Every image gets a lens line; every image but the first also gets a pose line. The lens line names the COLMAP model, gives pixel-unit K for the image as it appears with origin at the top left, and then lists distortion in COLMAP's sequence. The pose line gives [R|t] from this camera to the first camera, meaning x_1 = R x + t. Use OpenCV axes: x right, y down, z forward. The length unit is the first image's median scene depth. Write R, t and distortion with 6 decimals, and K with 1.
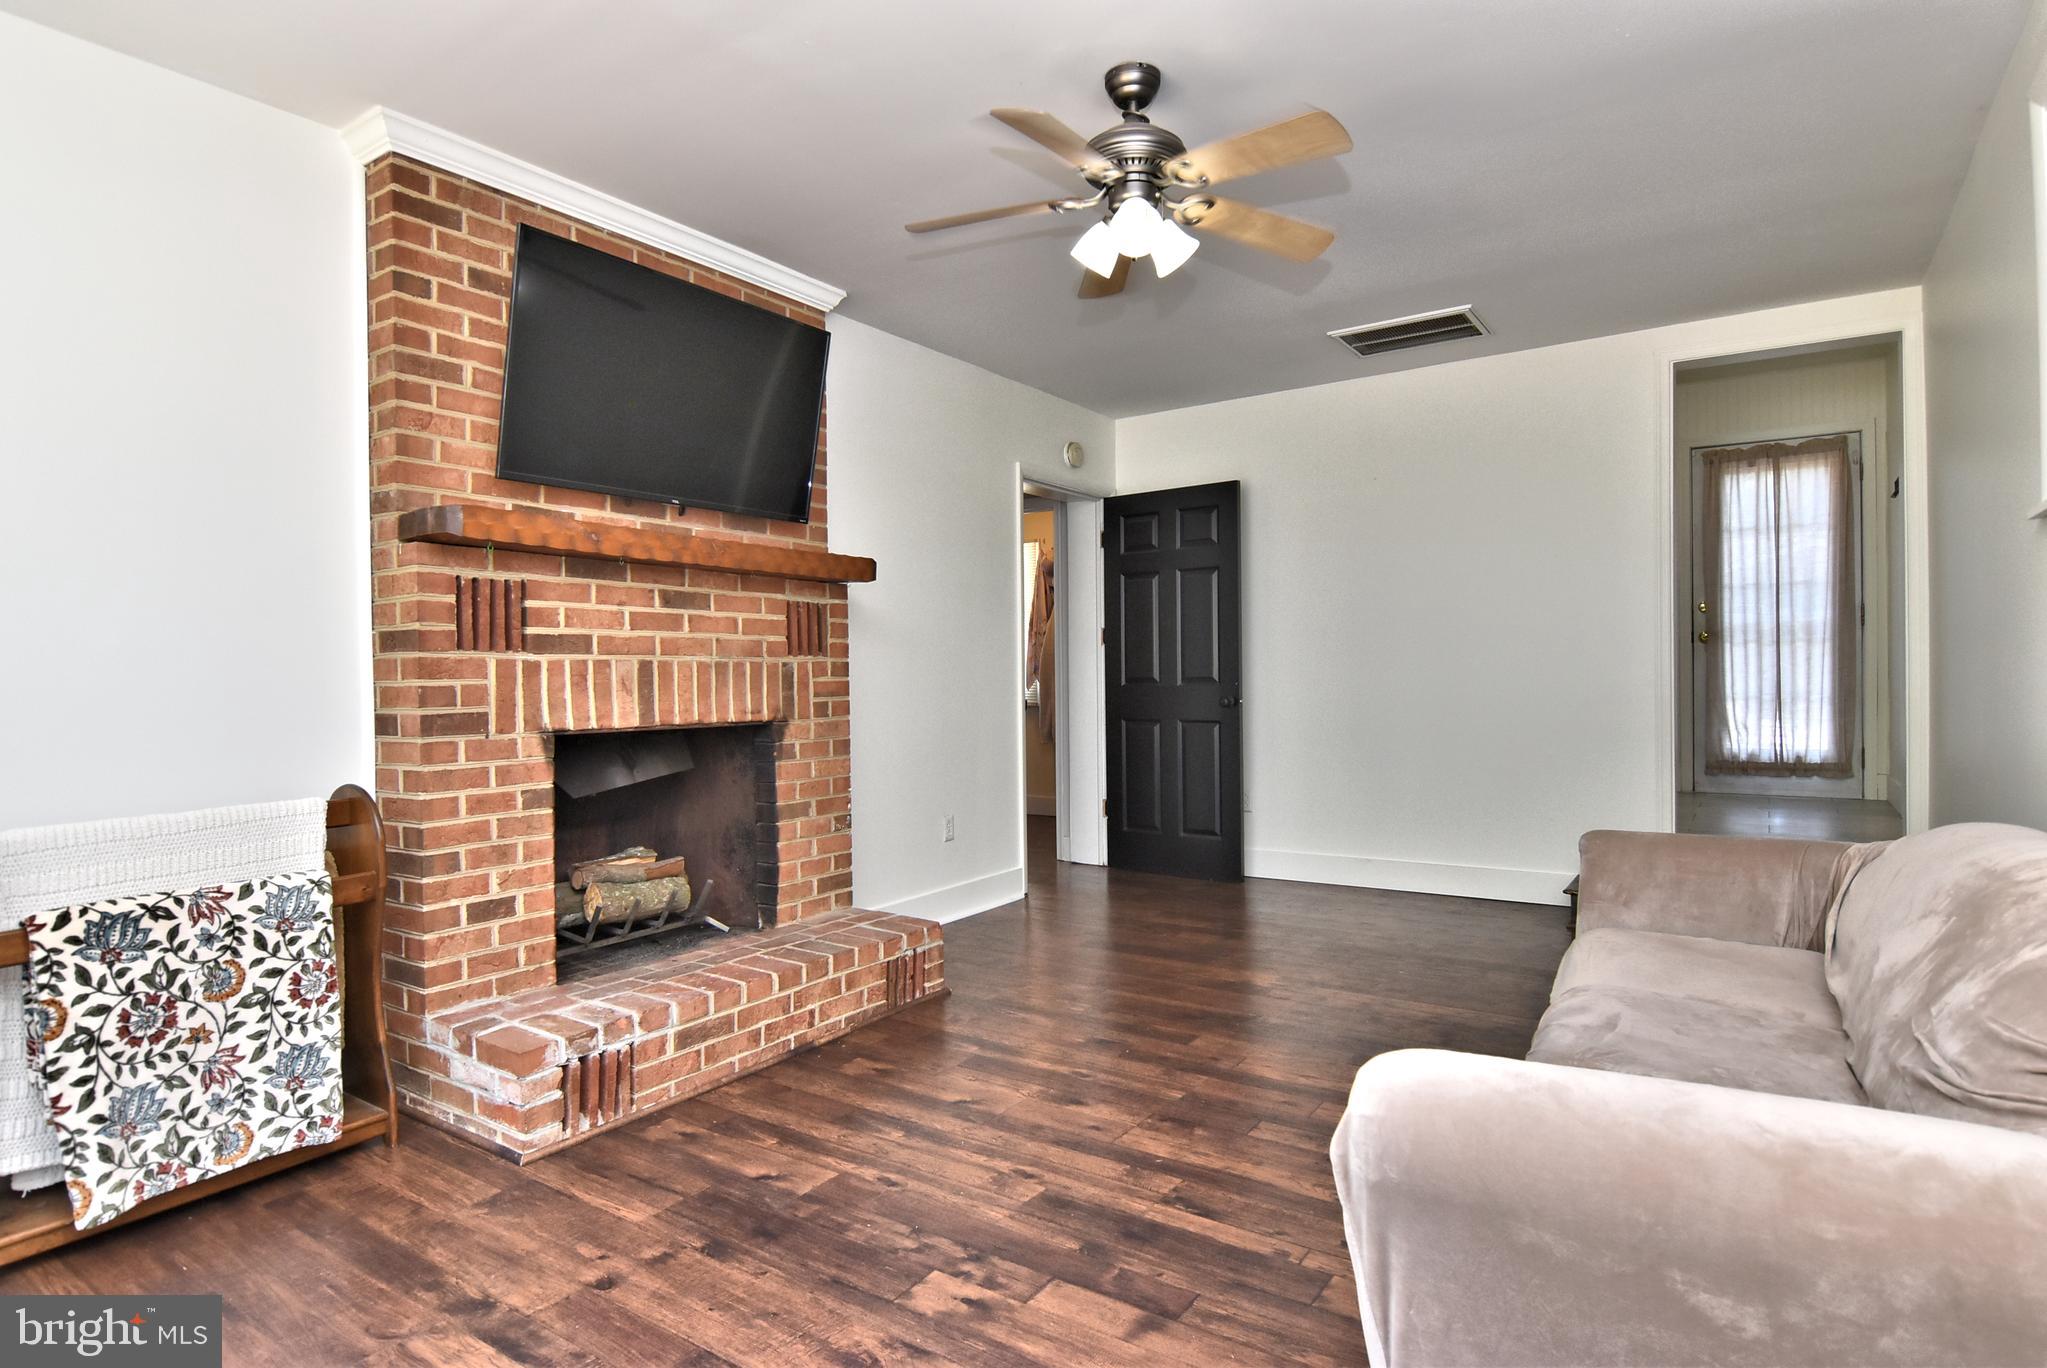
lens RADIAL K [[1085.6, 0, 1031.2], [0, 1085.6, 685.8], [0, 0, 1]] dist [0.004035, -0.020994]
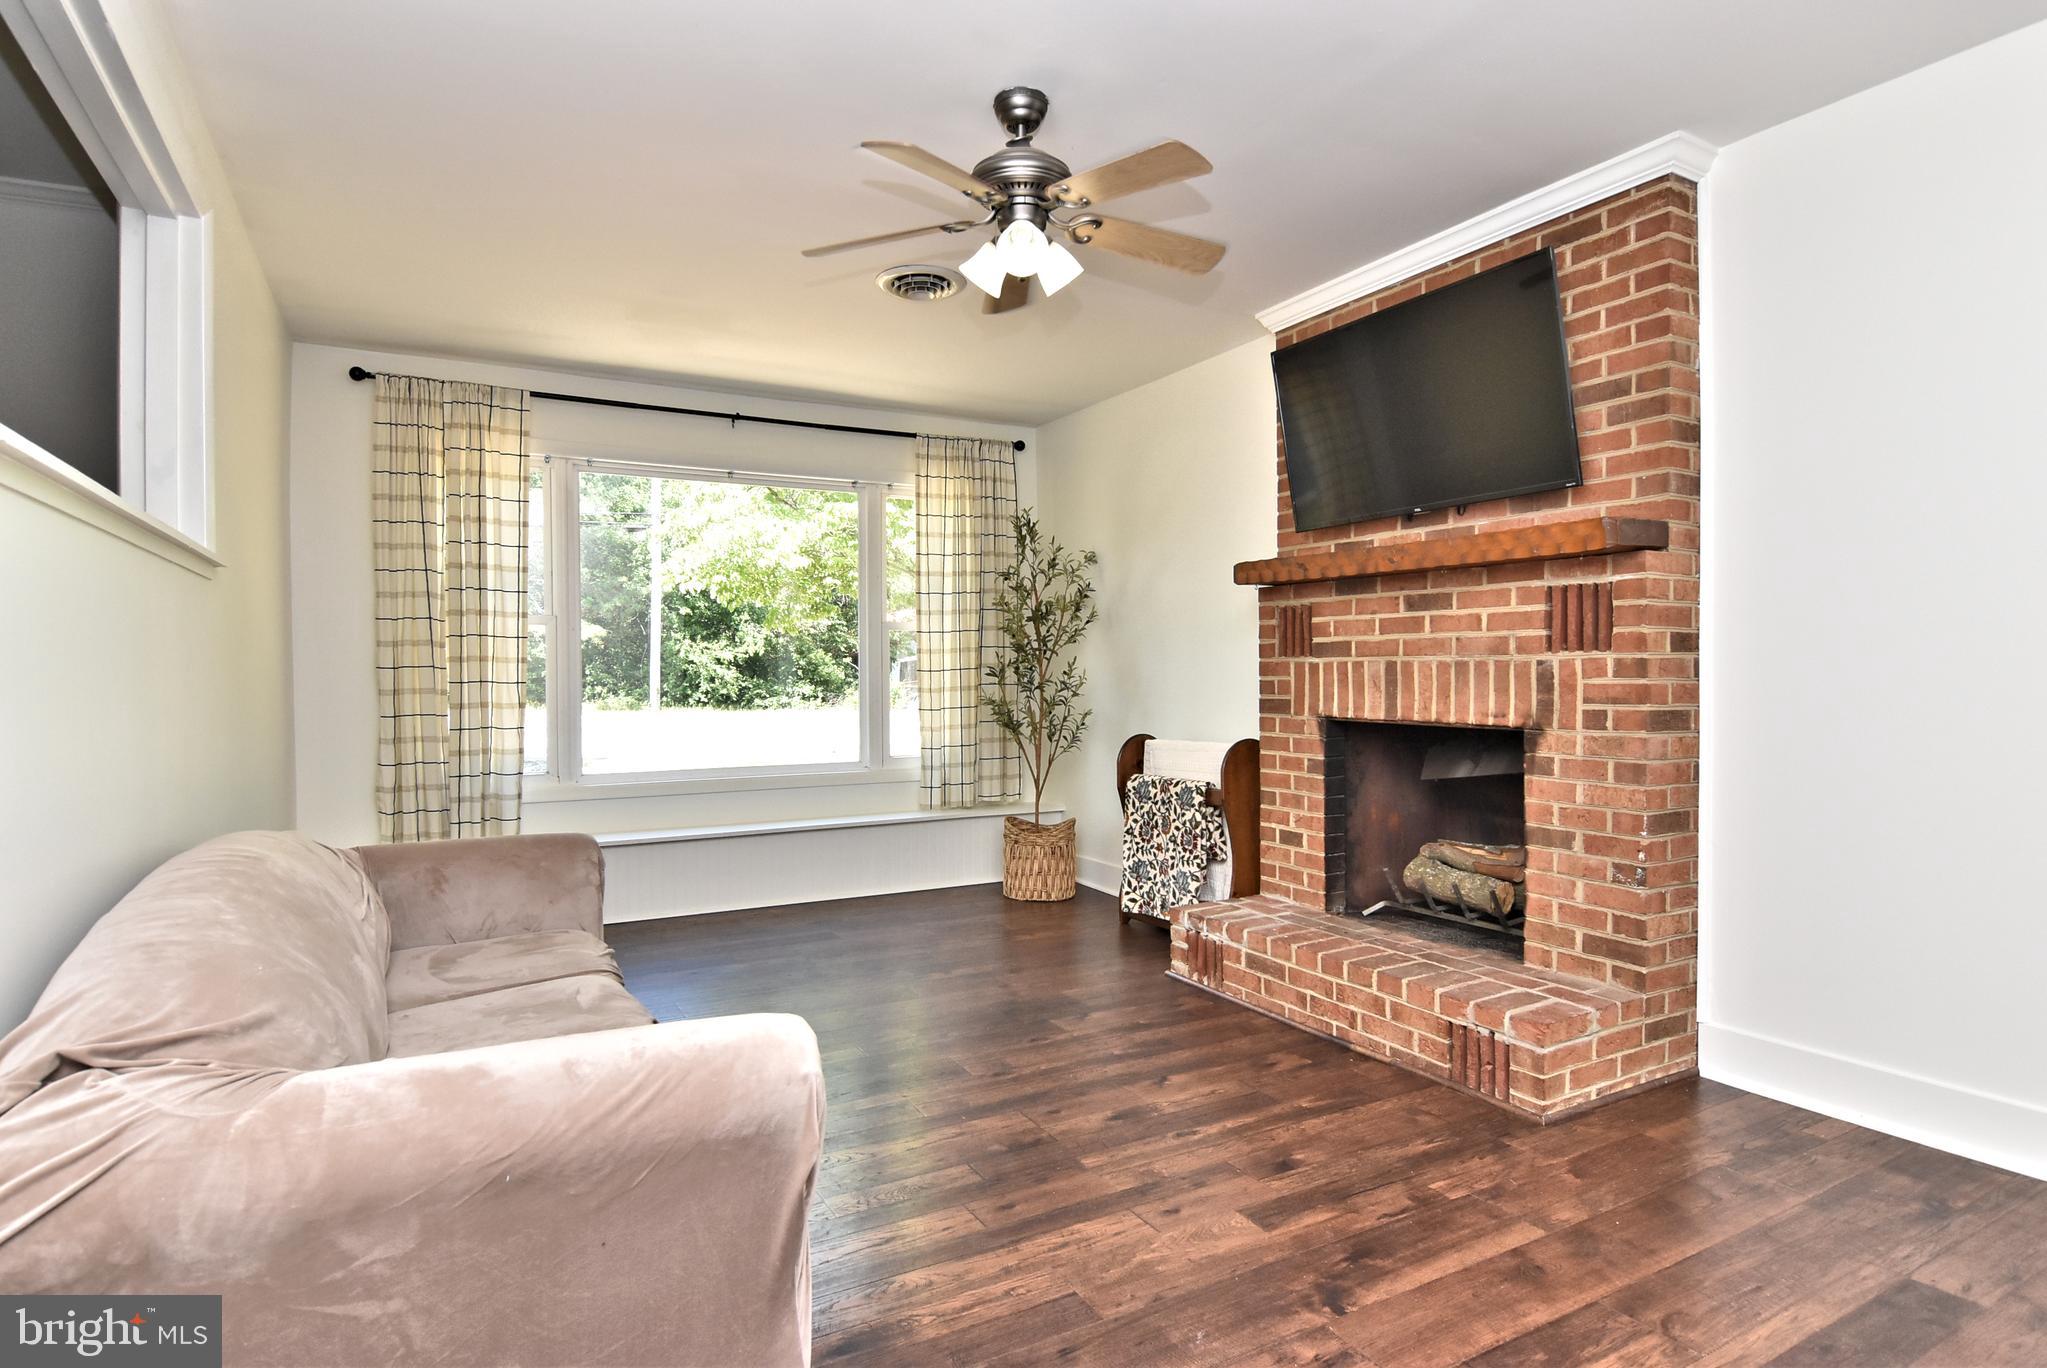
lens RADIAL K [[1085.6, 0, 1031.2], [0, 1085.6, 685.8], [0, 0, 1]] dist [0.004035, -0.020994]
pose [[-0.450535, 0.024412, -0.892425, 0.834025], [0.000384, 0.999631, 0.027150, -0.029168], [0.892759, 0.011889, -0.450378, 1.208690]]
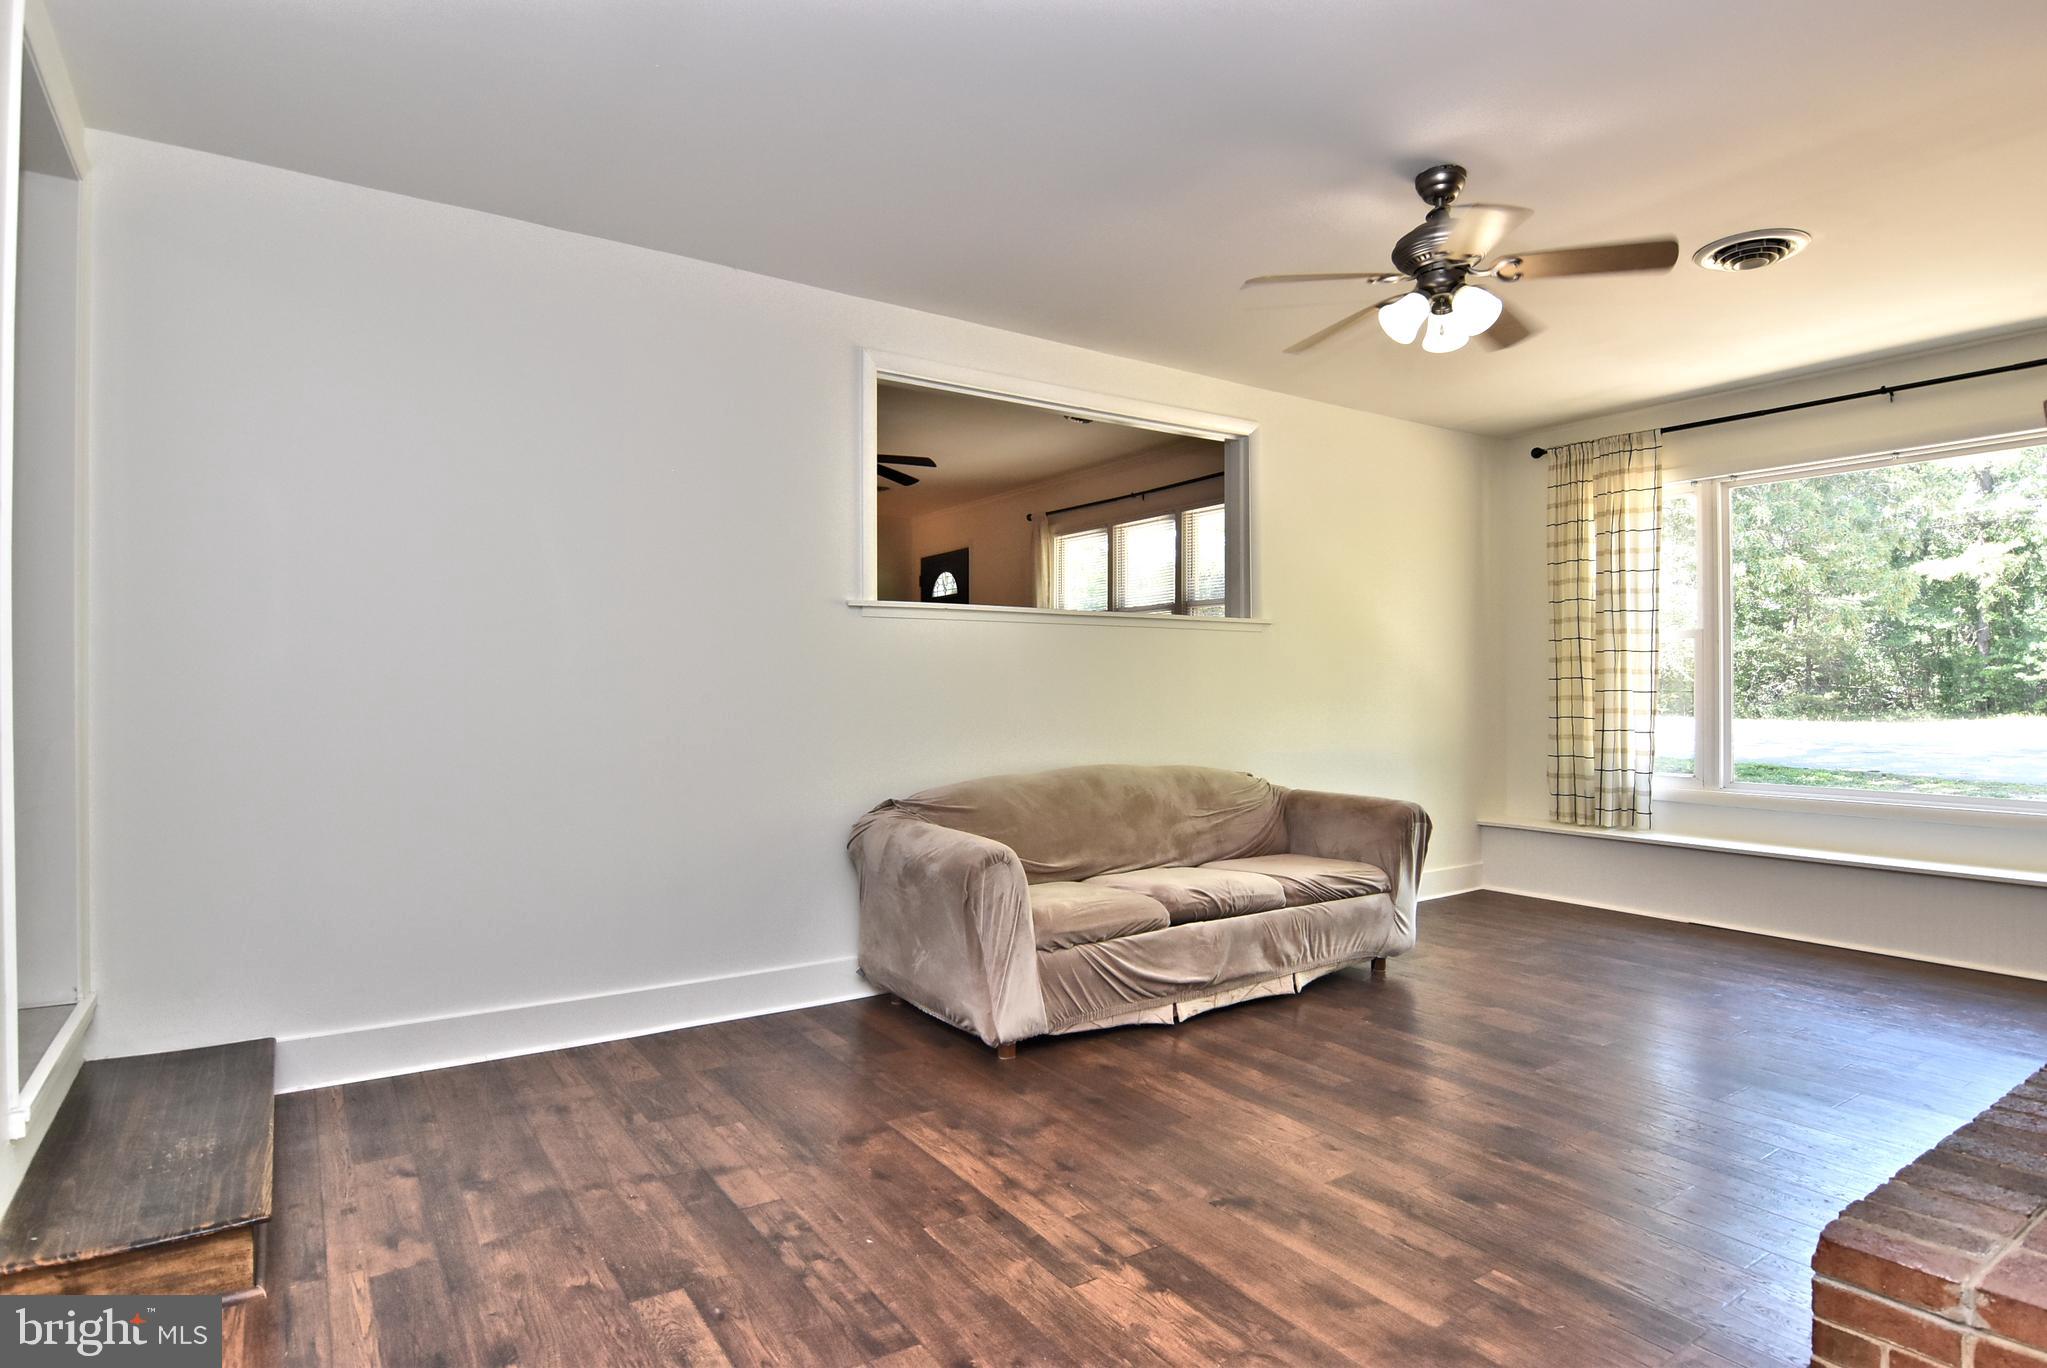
lens RADIAL K [[1085.6, 0, 1031.2], [0, 1085.6, 685.8], [0, 0, 1]] dist [0.004035, -0.020994]
pose [[-0.931474, 0.012696, 0.363586, 0.071806], [0.015902, 0.999857, 0.005825, -0.027348], [-0.363460, 0.011208, -0.931542, 1.830422]]
